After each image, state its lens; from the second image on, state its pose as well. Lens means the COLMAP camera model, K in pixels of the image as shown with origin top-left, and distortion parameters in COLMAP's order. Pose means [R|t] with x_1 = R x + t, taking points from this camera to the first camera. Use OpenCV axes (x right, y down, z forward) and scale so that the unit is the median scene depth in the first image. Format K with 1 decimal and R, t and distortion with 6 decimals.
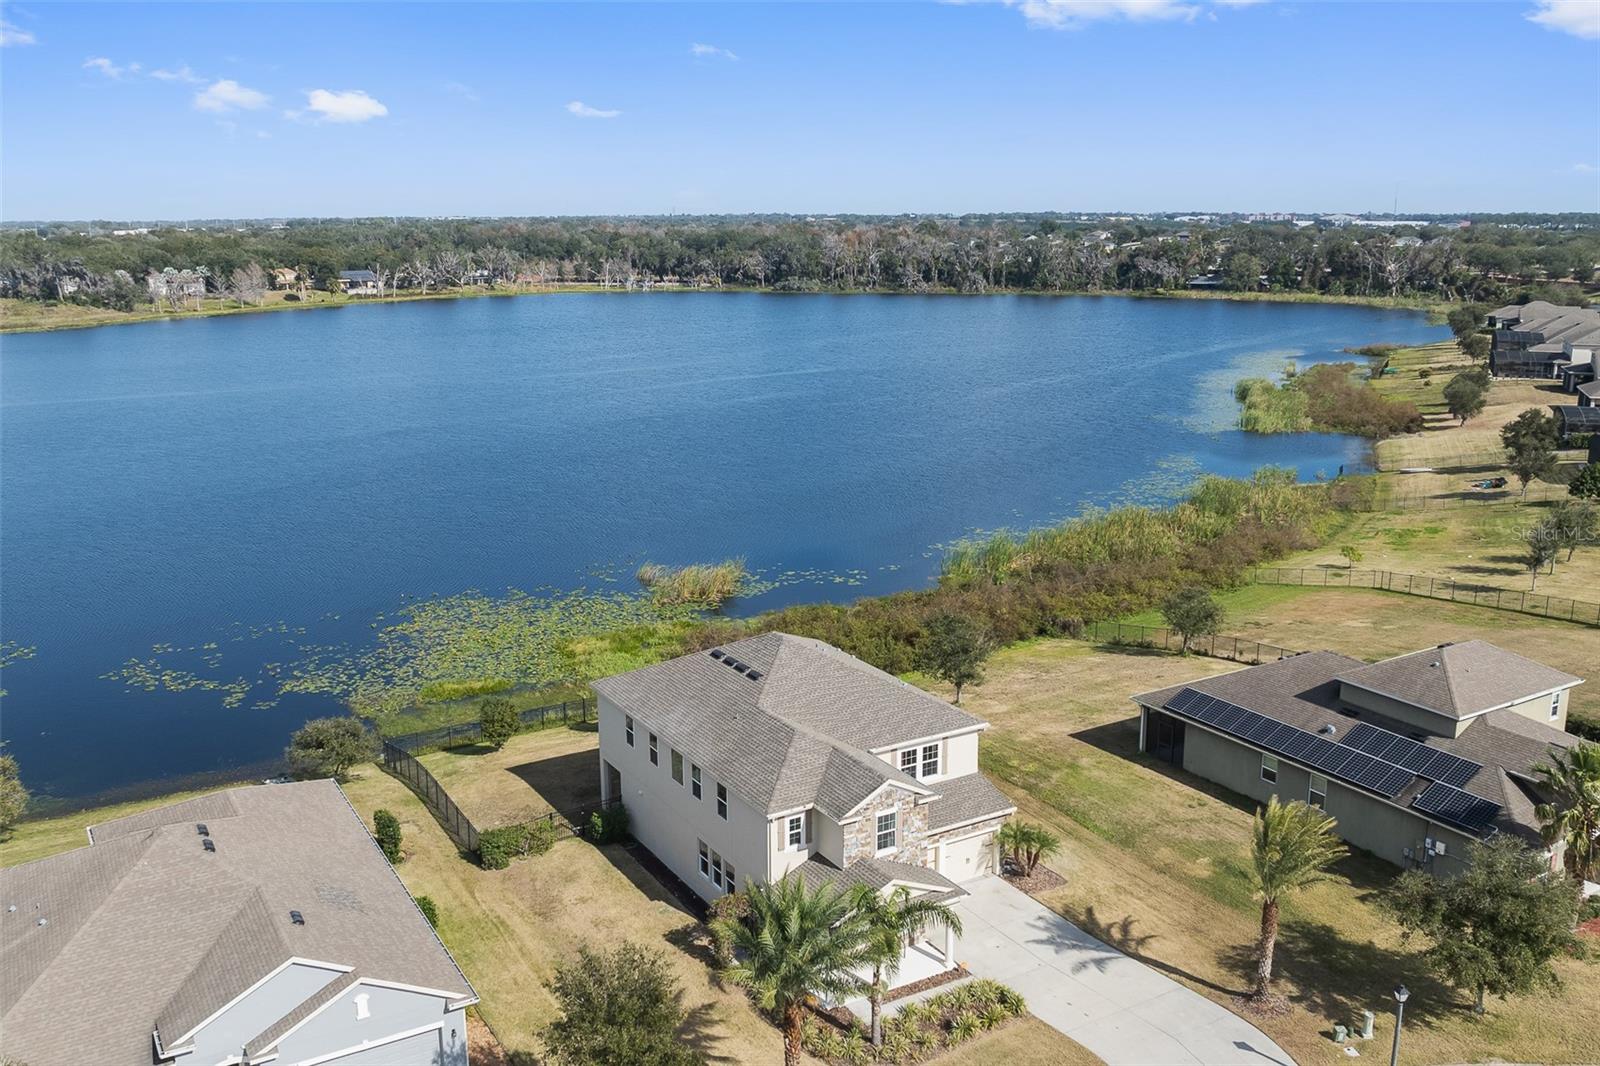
lens RADIAL K [[1352.2, 0, 800.0], [0, 1352.2, 533.0], [0, 0, 1]] dist [0.004013, -0.048003]
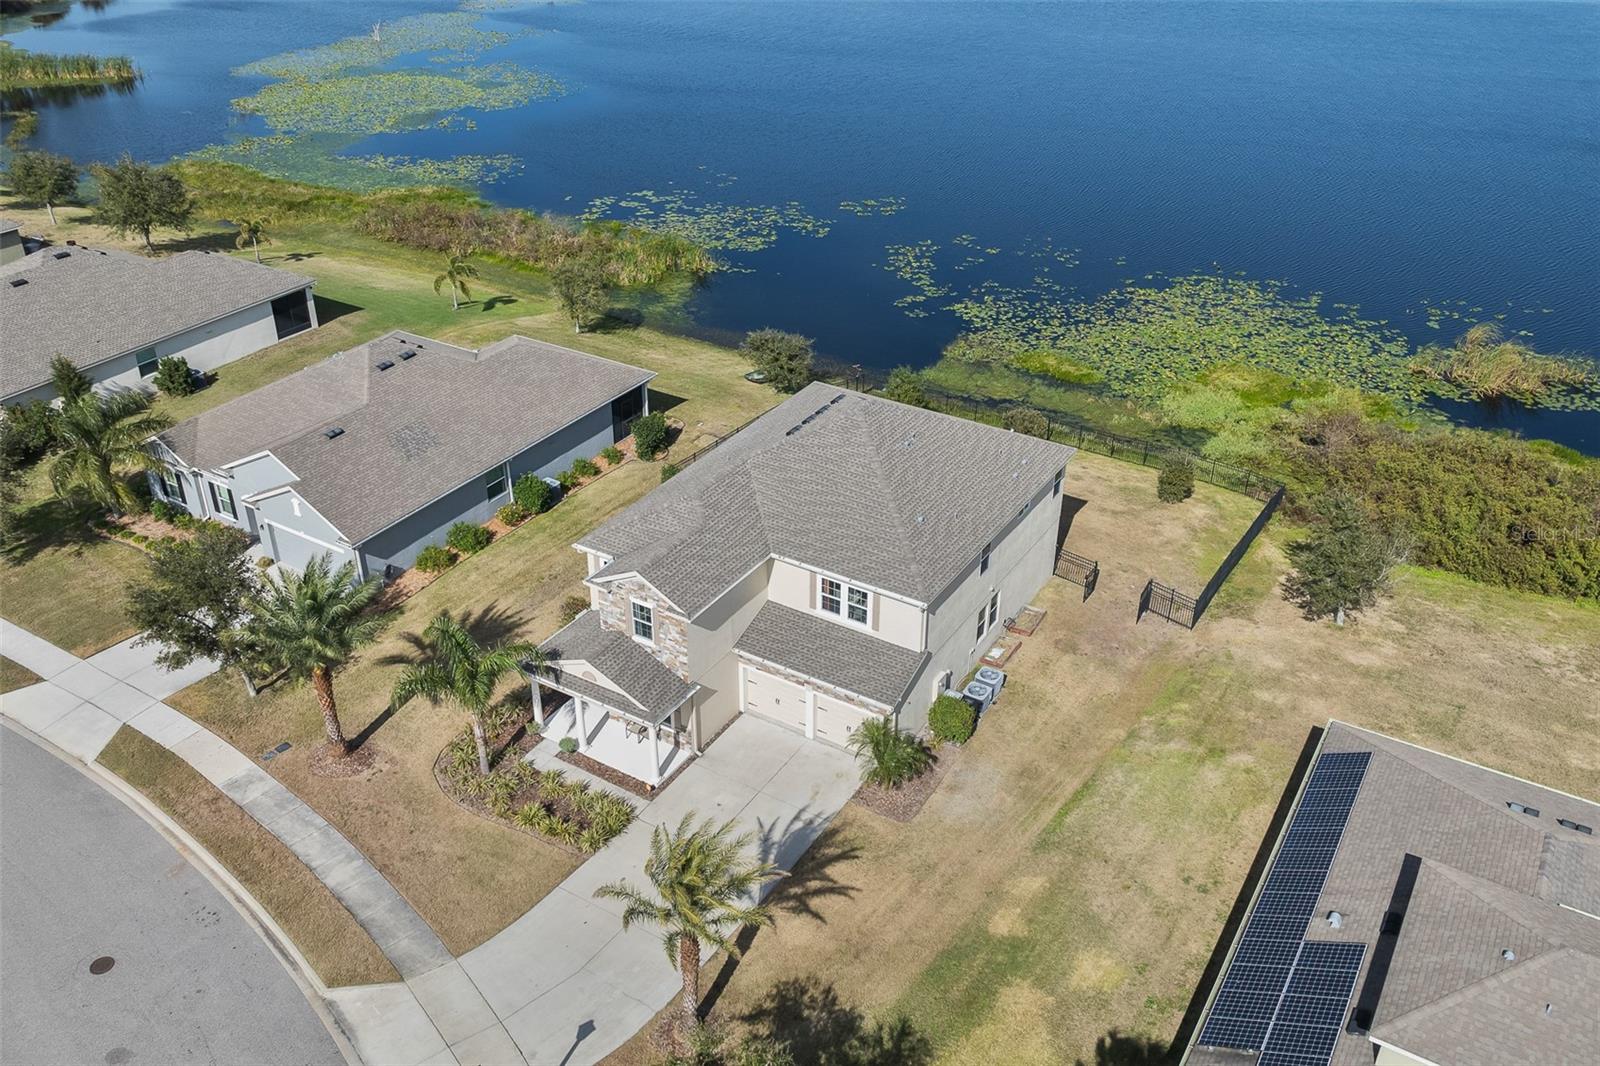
lens RADIAL K [[1332.8, 0, 807.2], [0, 1332.8, 521.7], [0, 0, 1]] dist [0.002142, -0.058454]
pose [[0.467319, 0.447526, -0.762453, 0.687805], [-0.205022, 0.893764, 0.398938, -0.201645], [0.859988, -0.030111, 0.509425, 0.552188]]
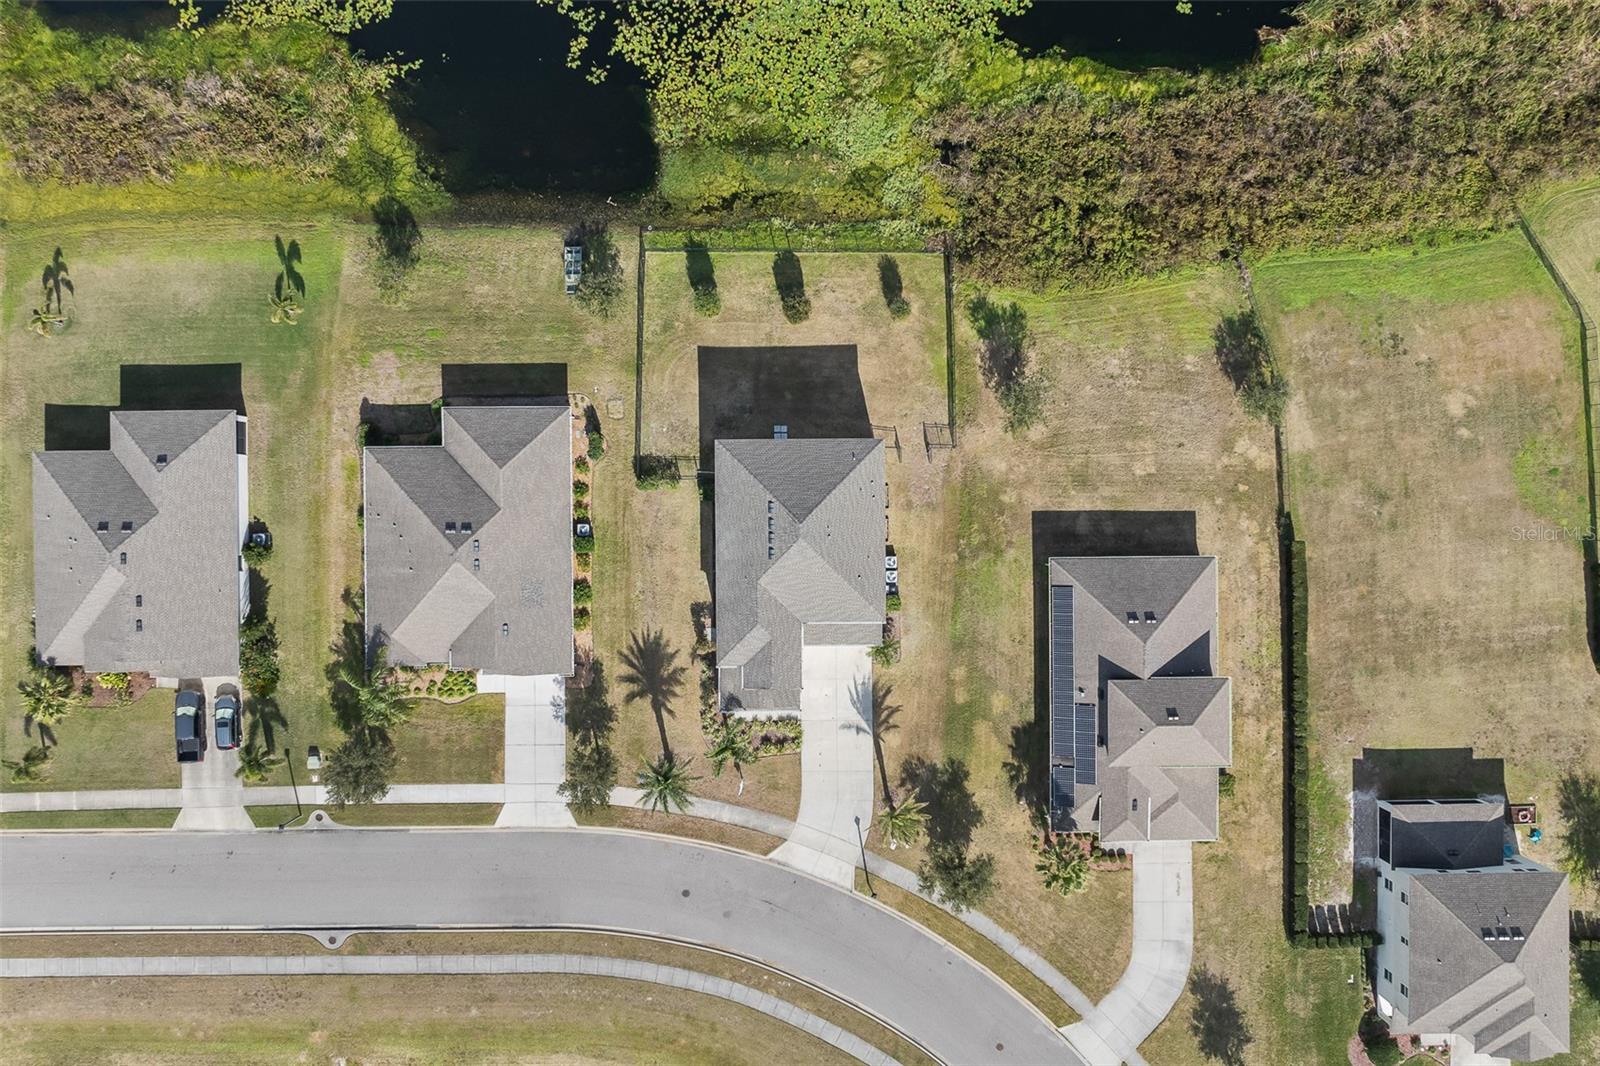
lens RADIAL K [[1332.8, 0, 807.2], [0, 1332.8, 521.7], [0, 0, 1]] dist [0.002142, -0.058454]
pose [[0.863114, 0.504912, 0.009886, -0.029802], [-0.121358, 0.188371, 0.974571, -1.566719], [0.490210, -0.842366, 0.223861, 0.682901]]
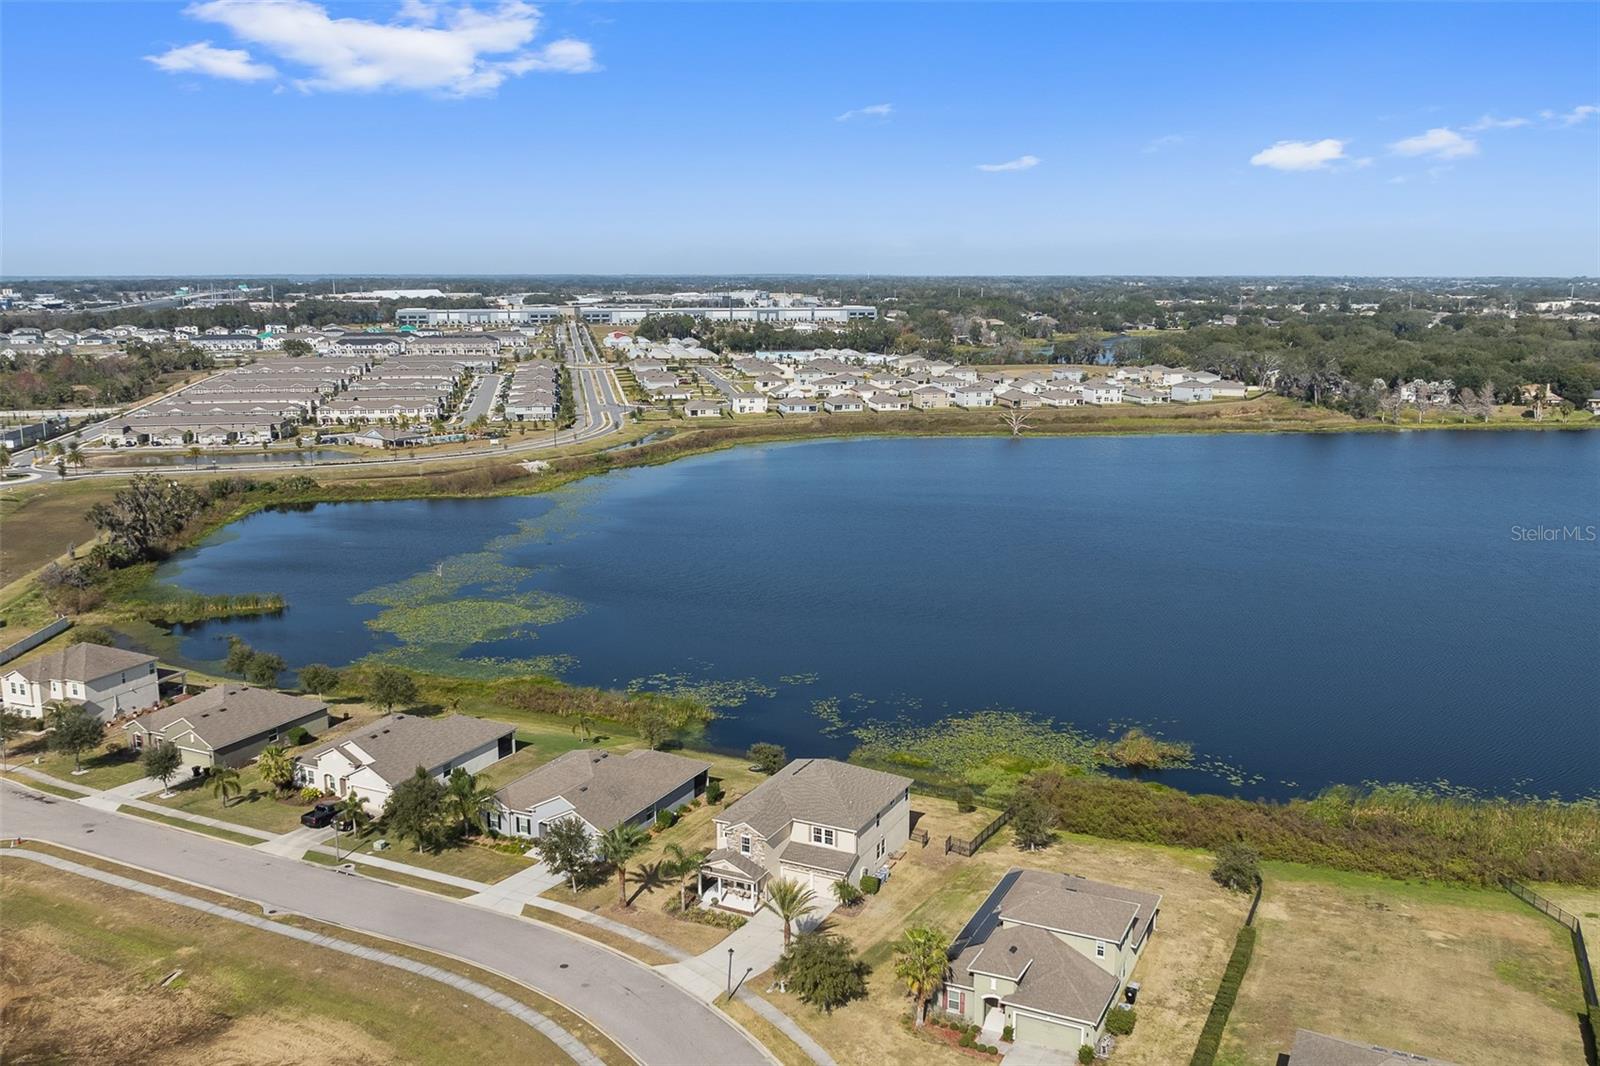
lens RADIAL K [[1332.8, 0, 807.2], [0, 1332.8, 521.7], [0, 0, 1]] dist [0.002142, -0.058454]
pose [[0.549122, 0.150262, -0.822123, 1.708907], [-0.187768, 0.980737, 0.053836, -0.418920], [0.814376, 0.124806, 0.566759, -0.265967]]
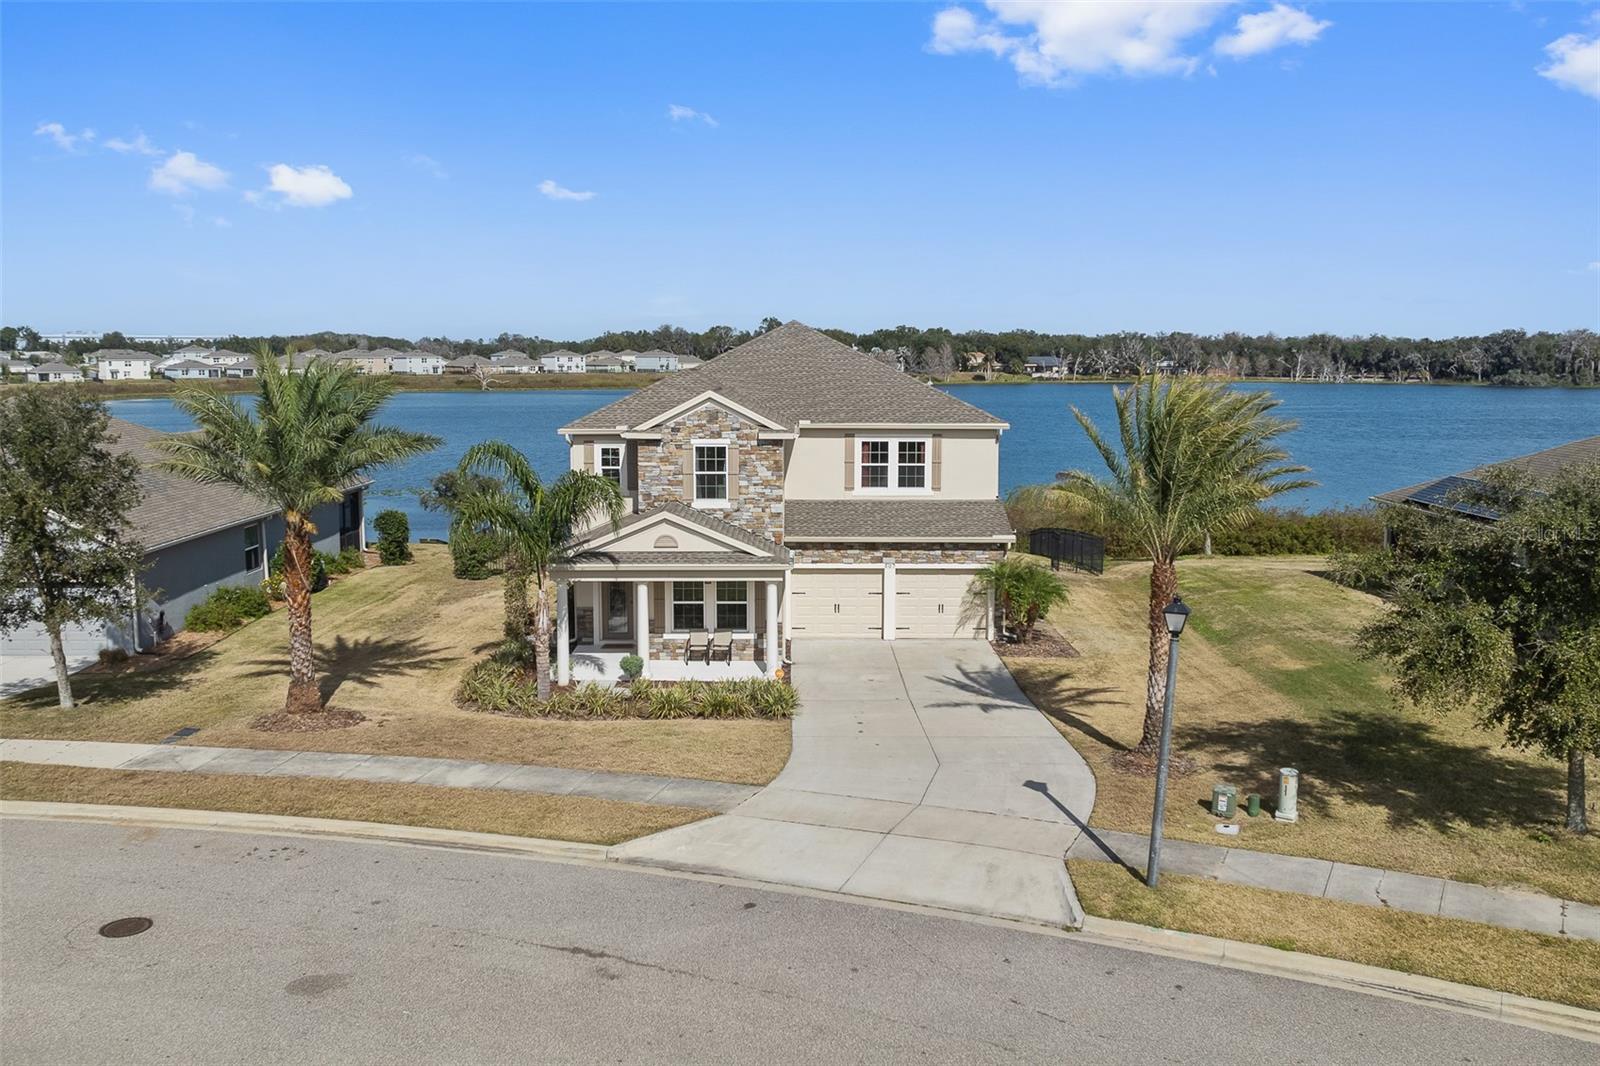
lens RADIAL K [[1332.8, 0, 807.2], [0, 1332.8, 521.7], [0, 0, 1]] dist [0.002142, -0.058454]
pose [[0.863499, 0.067877, -0.499762, 0.398701], [-0.117054, 0.990817, -0.067678, 0.251116], [0.490578, 0.116939, 0.863515, 0.373991]]
